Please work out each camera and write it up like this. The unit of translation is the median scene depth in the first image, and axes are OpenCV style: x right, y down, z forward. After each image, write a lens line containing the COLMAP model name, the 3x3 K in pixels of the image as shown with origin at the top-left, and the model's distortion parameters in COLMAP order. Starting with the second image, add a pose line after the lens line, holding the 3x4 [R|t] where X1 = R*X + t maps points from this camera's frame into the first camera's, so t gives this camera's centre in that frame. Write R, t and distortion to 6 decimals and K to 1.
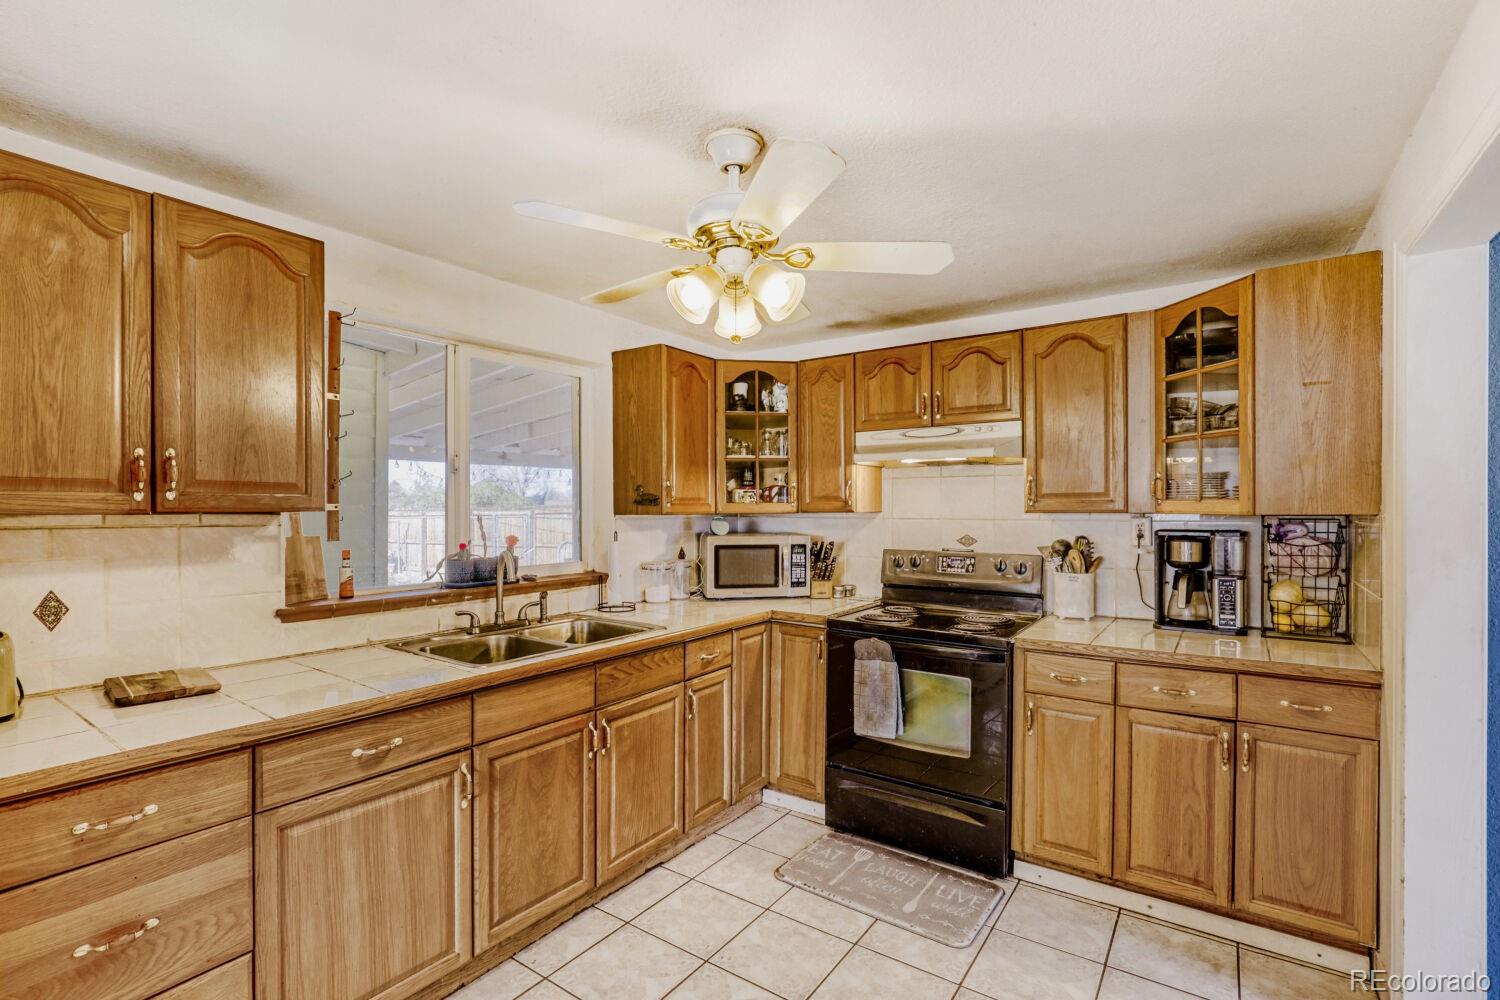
lens RADIAL K [[699.6, 0, 753.5], [0, 699.6, 504.2], [0, 0, 1]] dist [-0.019968, 0.000974]
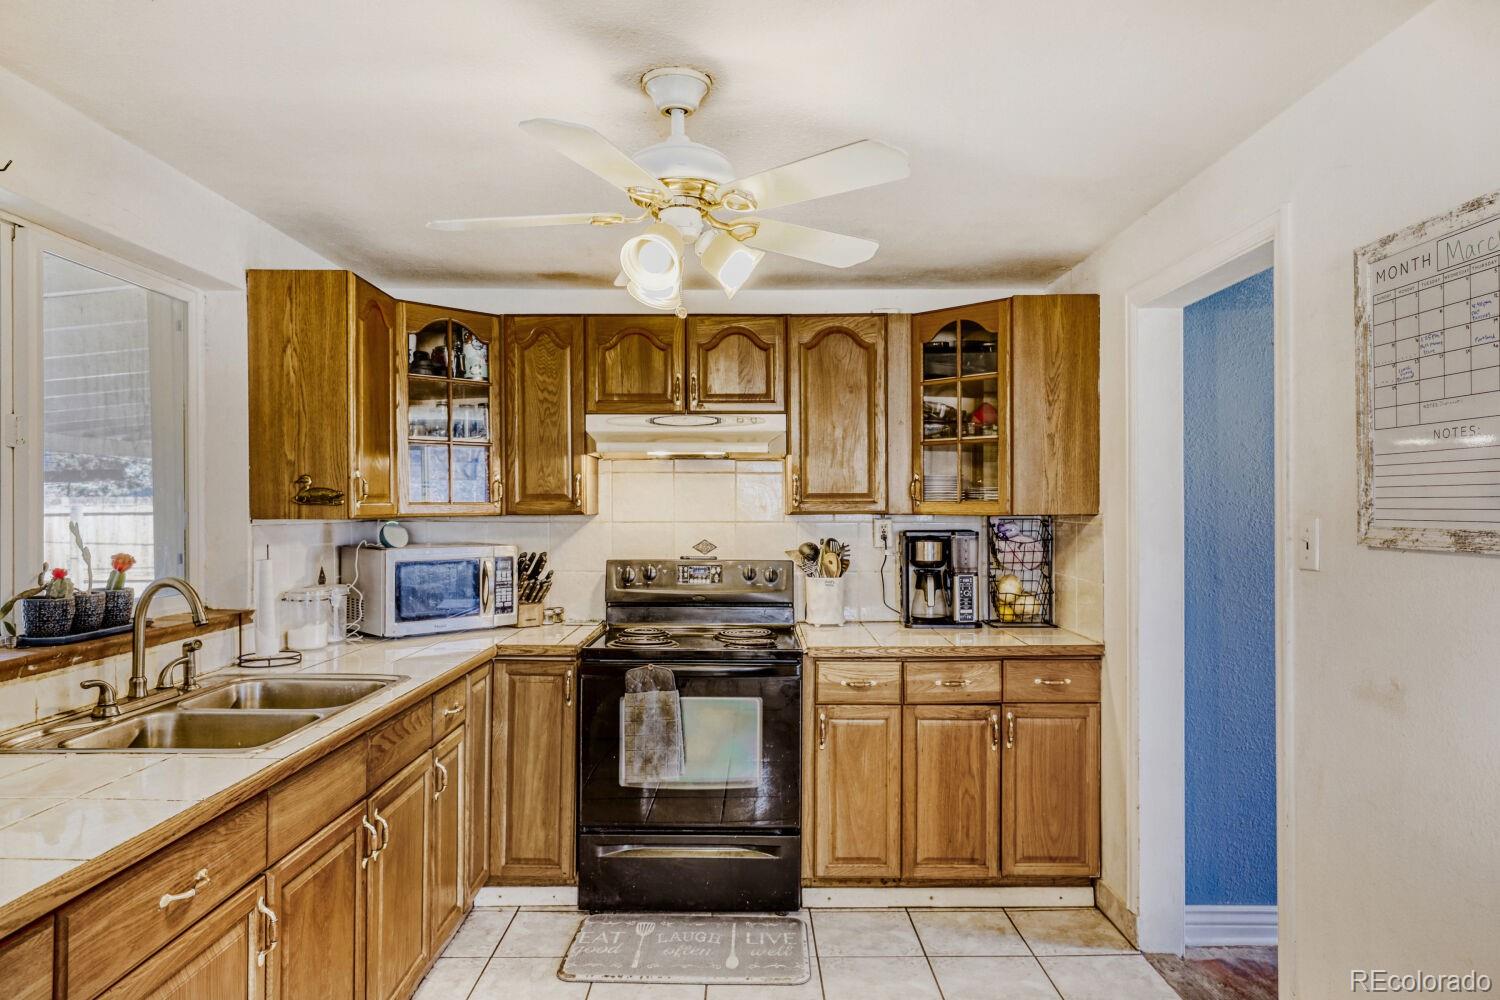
lens RADIAL K [[976.7, 0, 750.0], [0, 976.7, 500.0], [0, 0, 1]] dist [-0.000145, -0.001395]
pose [[0.807226, 0.005859, 0.590213, -0.466512], [-0.002847, 0.999978, -0.006033, 0.001528], [-0.590235, 0.003190, 0.807225, -0.013494]]
